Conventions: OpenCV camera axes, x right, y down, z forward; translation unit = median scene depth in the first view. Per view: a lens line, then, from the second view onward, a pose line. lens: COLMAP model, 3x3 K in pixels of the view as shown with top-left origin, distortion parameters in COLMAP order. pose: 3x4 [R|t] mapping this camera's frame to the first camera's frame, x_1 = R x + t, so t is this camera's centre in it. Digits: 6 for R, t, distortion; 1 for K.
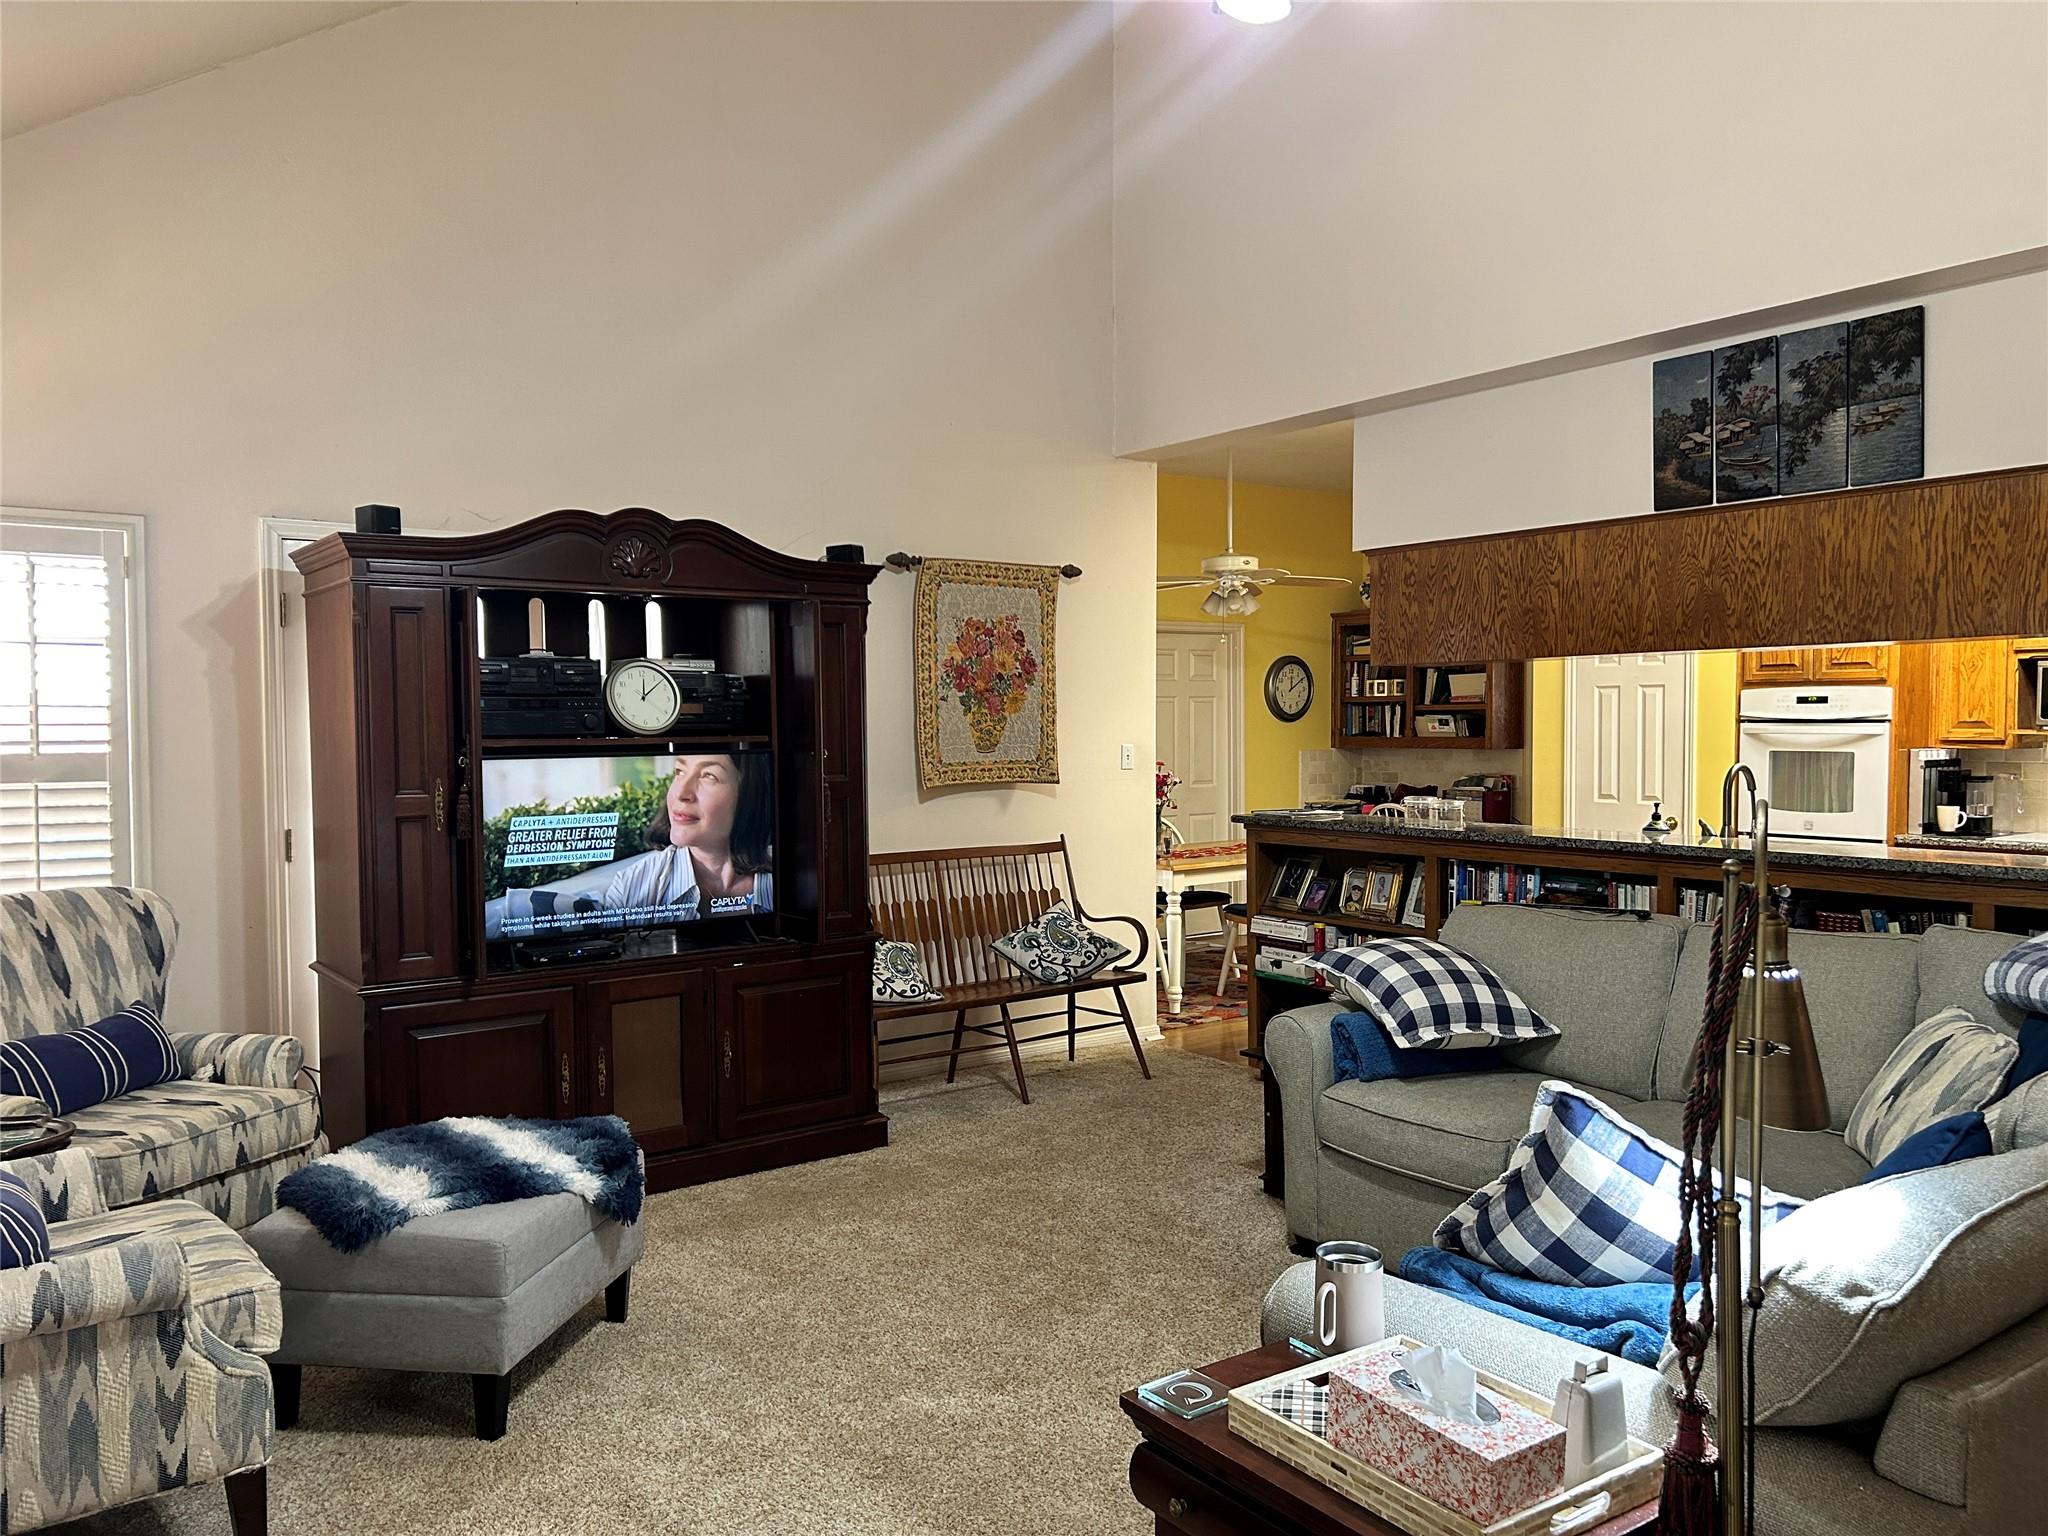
lens RADIAL K [[1541.0, 0, 1023.3], [0, 1541.0, 772.7], [0, 0, 1]] dist [0.056545, -0.059386]
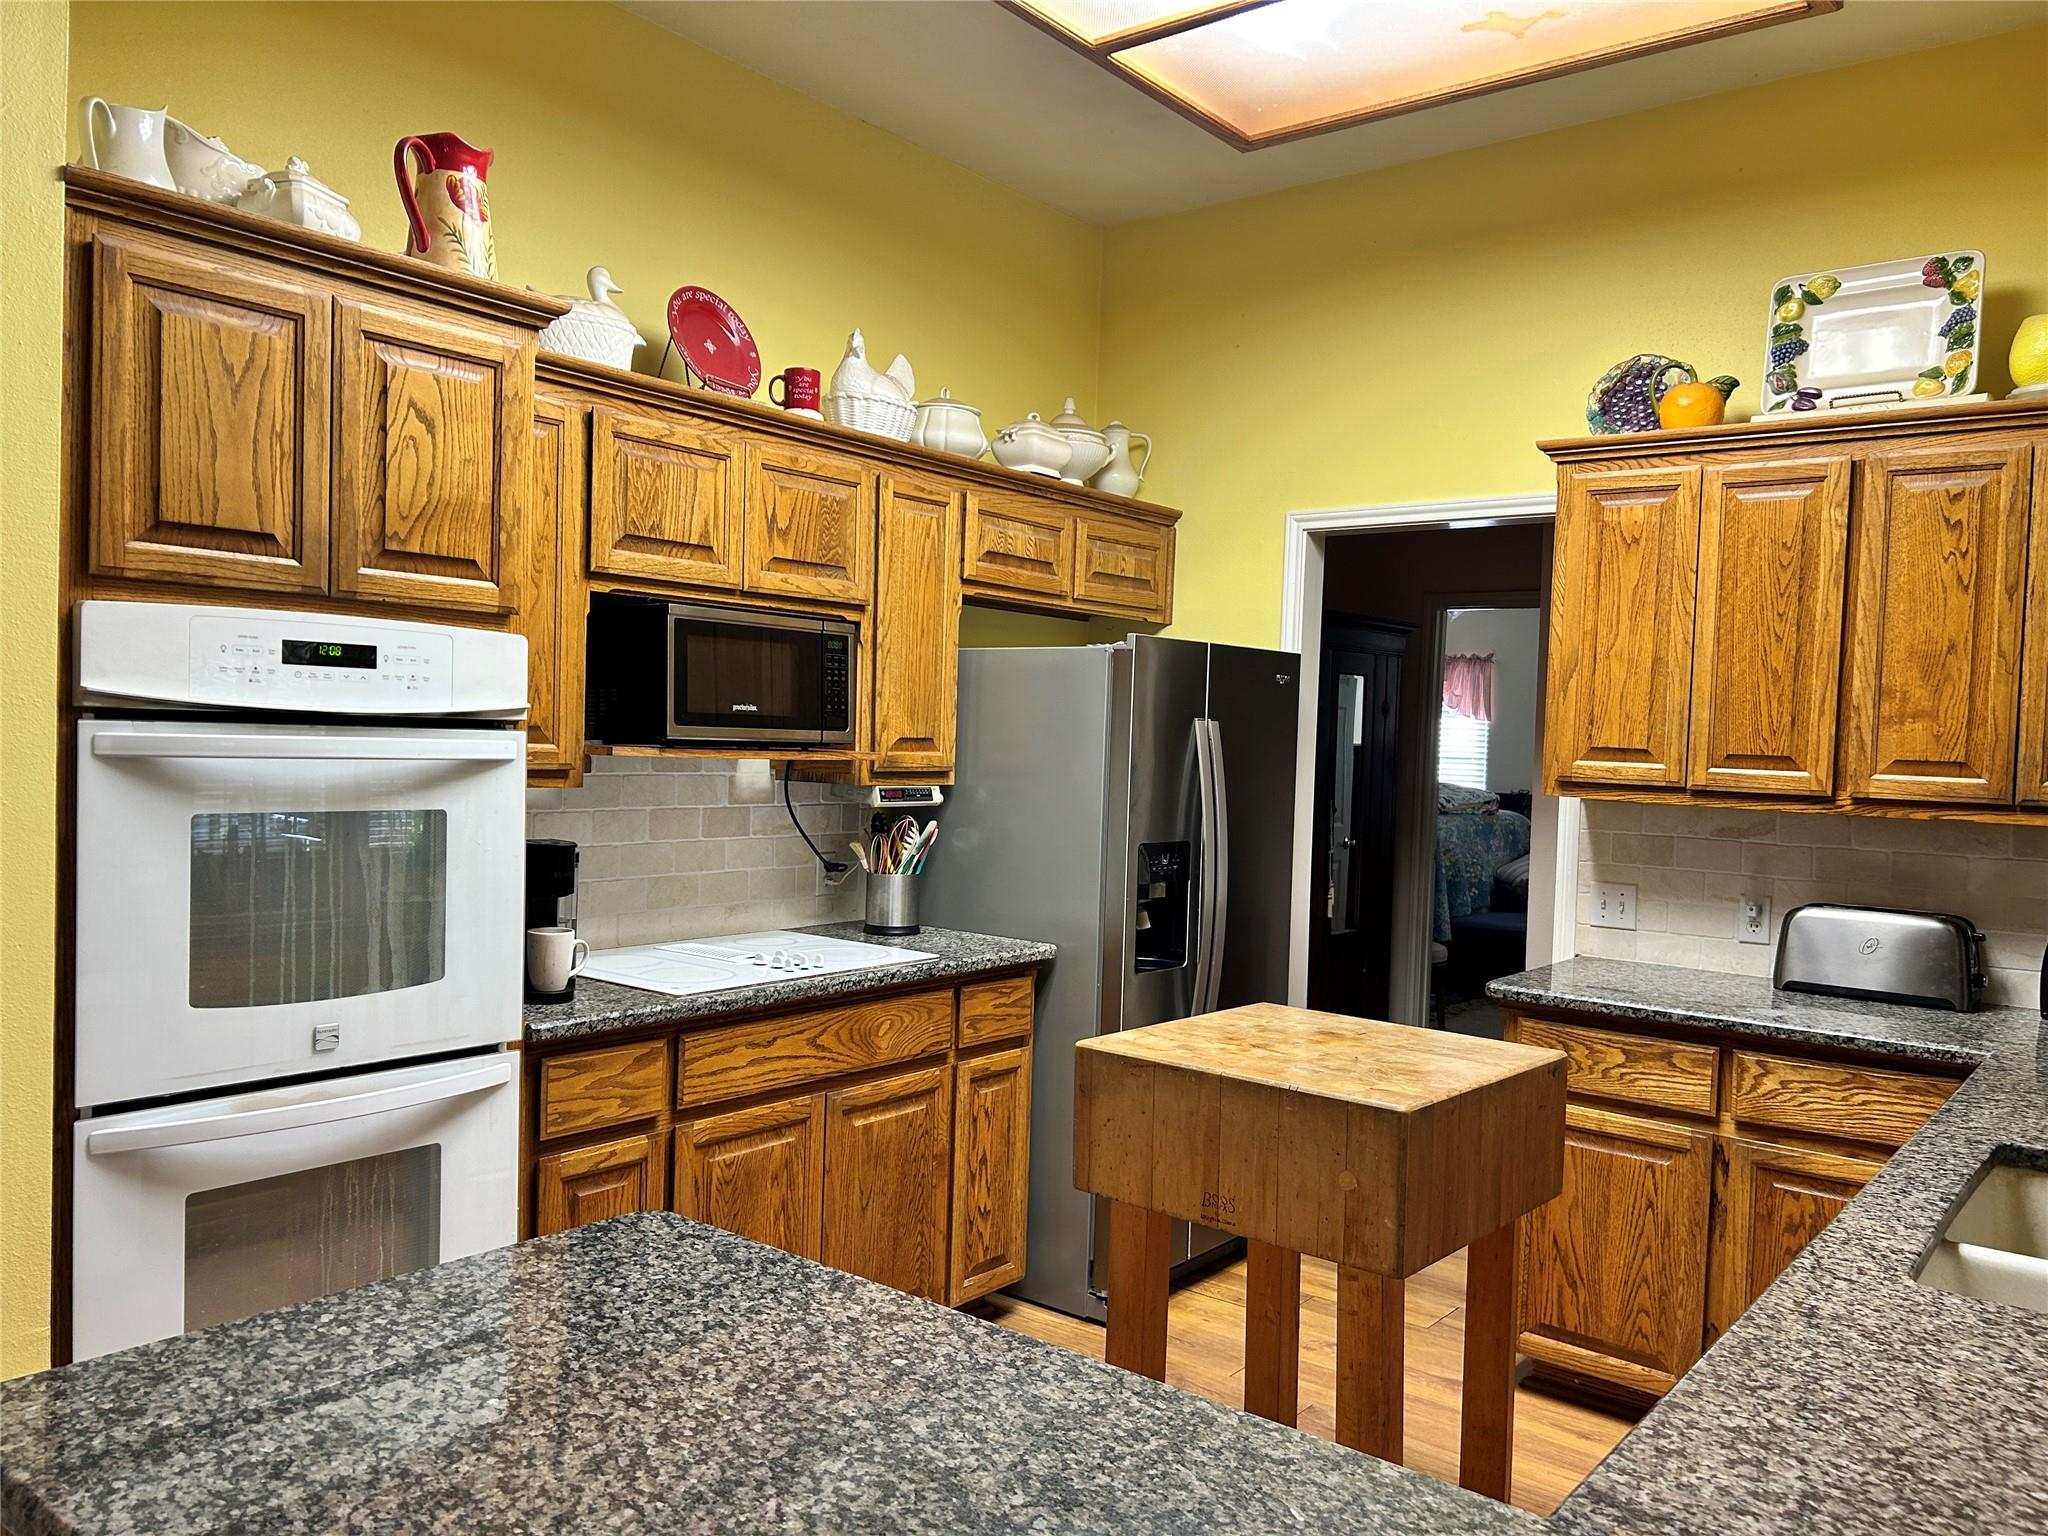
lens RADIAL K [[1541.0, 0, 1029.6], [0, 1541.0, 787.6], [0, 0, 1]] dist [0.056545, -0.059386]
pose [[-0.277251, -0.031970, 0.960266, 0.129078], [0.007446, 0.999345, 0.035421, -0.024504], [-0.960769, 0.016971, -0.276831, 0.793369]]
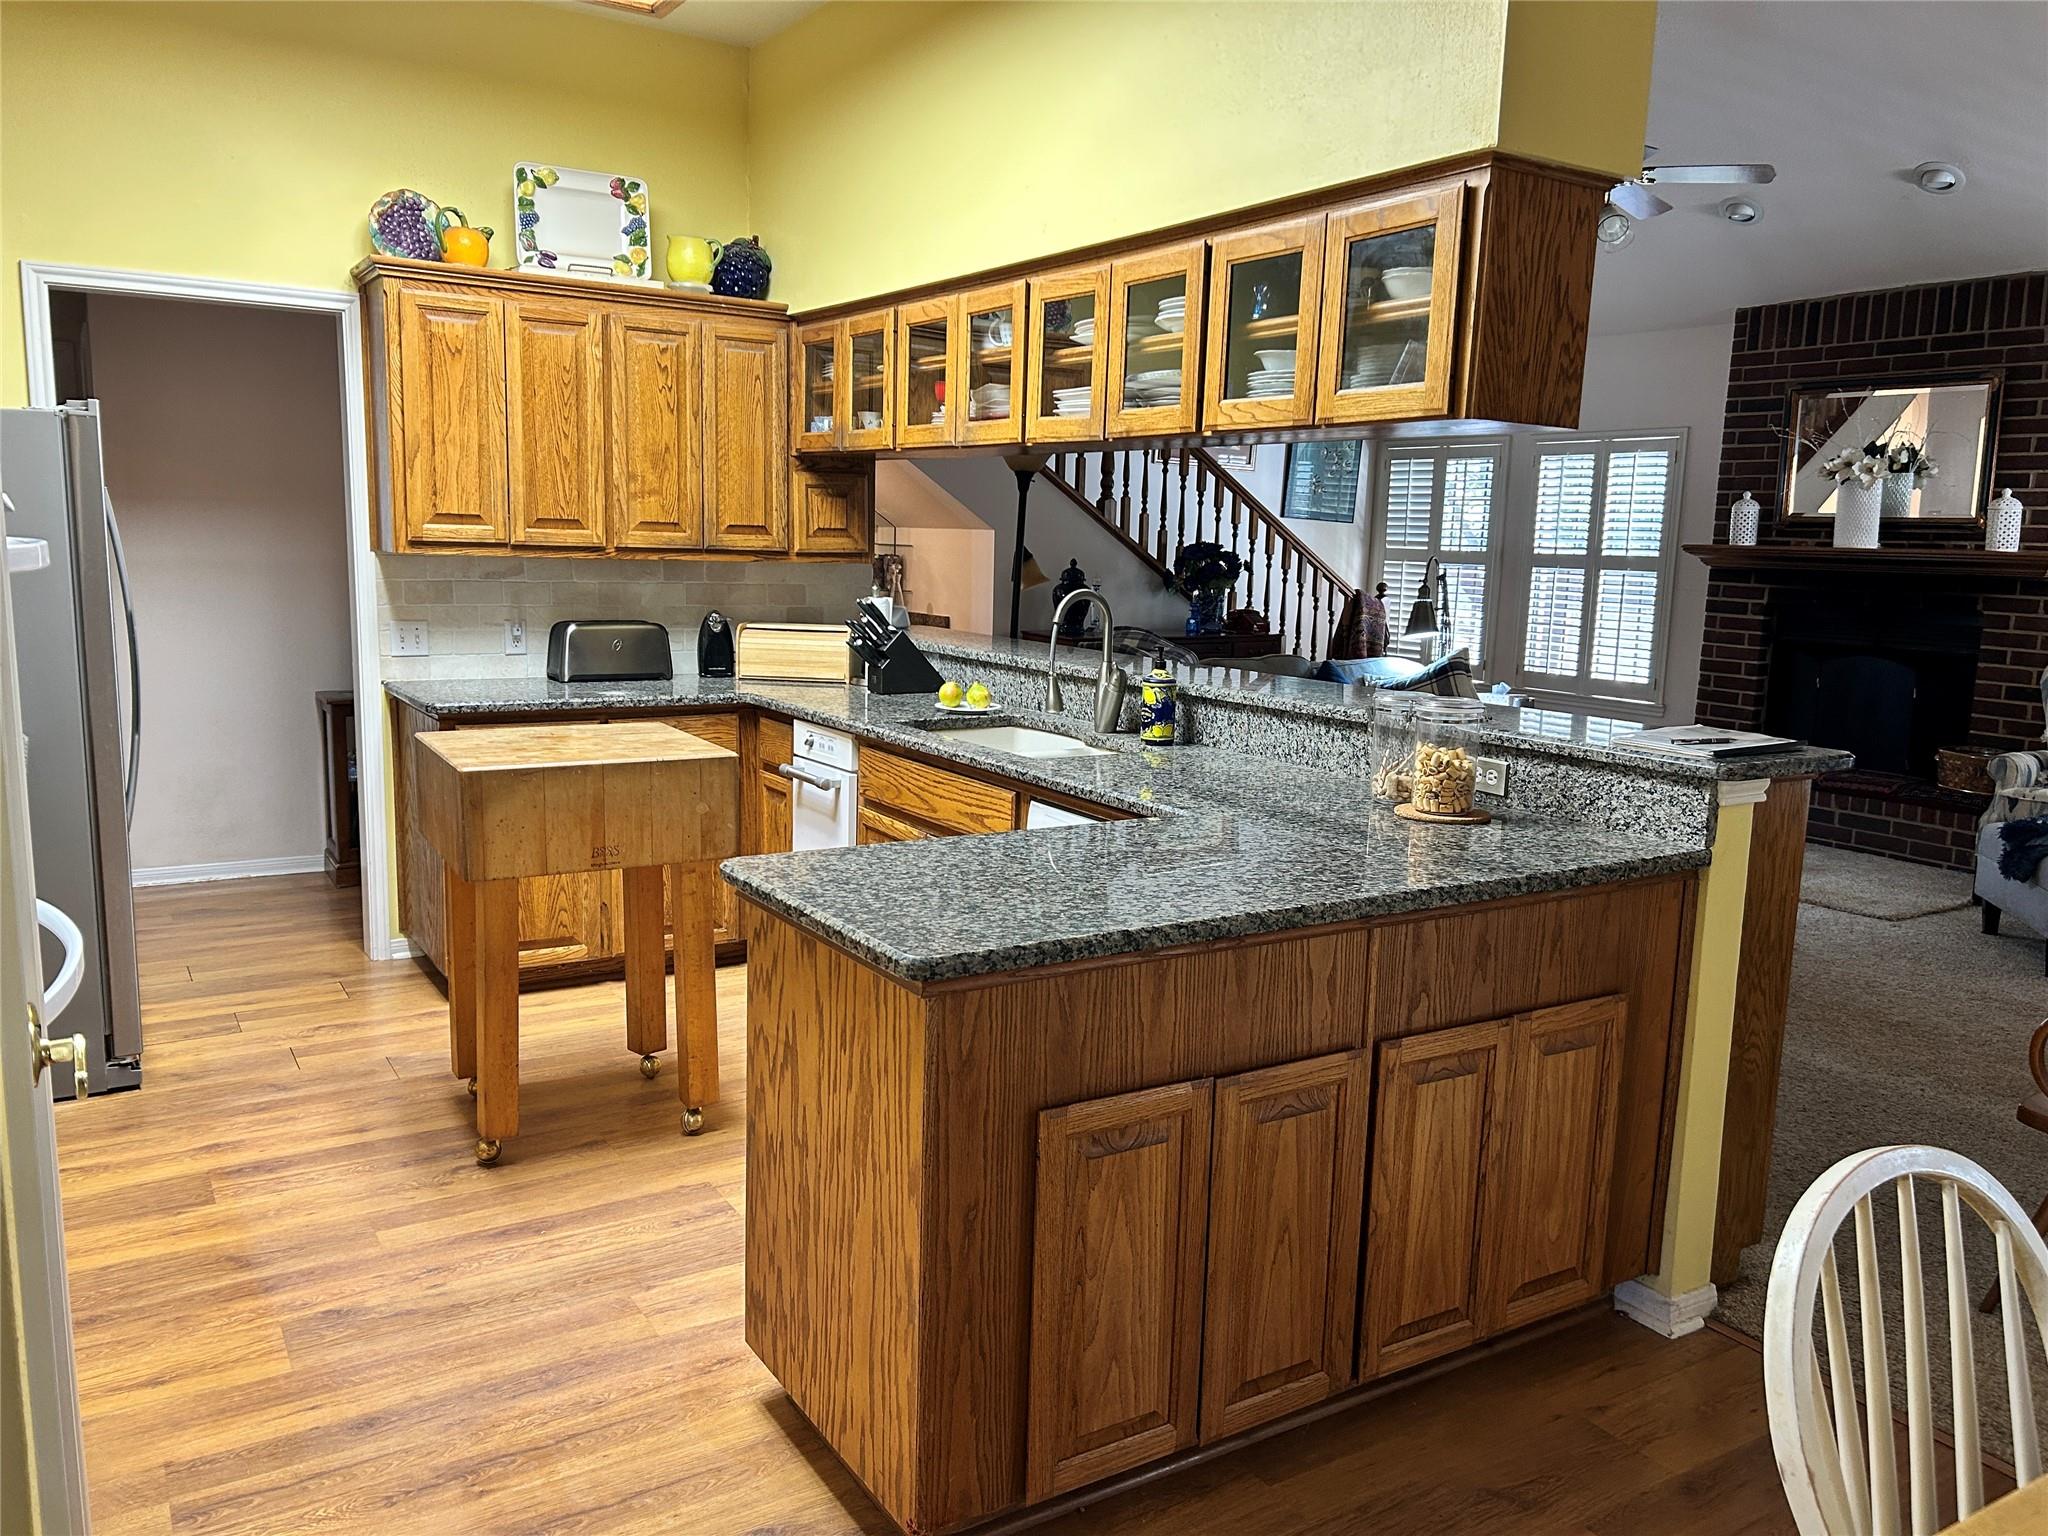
lens RADIAL K [[1541.0, 0, 1010.8], [0, 1541.0, 776.3], [0, 0, 1]] dist [0.056545, -0.059386]
pose [[-0.997777, -0.023047, 0.062529, 0.357065], [-0.010401, 0.980652, 0.195480, -0.047456], [-0.065825, 0.194396, -0.978712, 1.274448]]
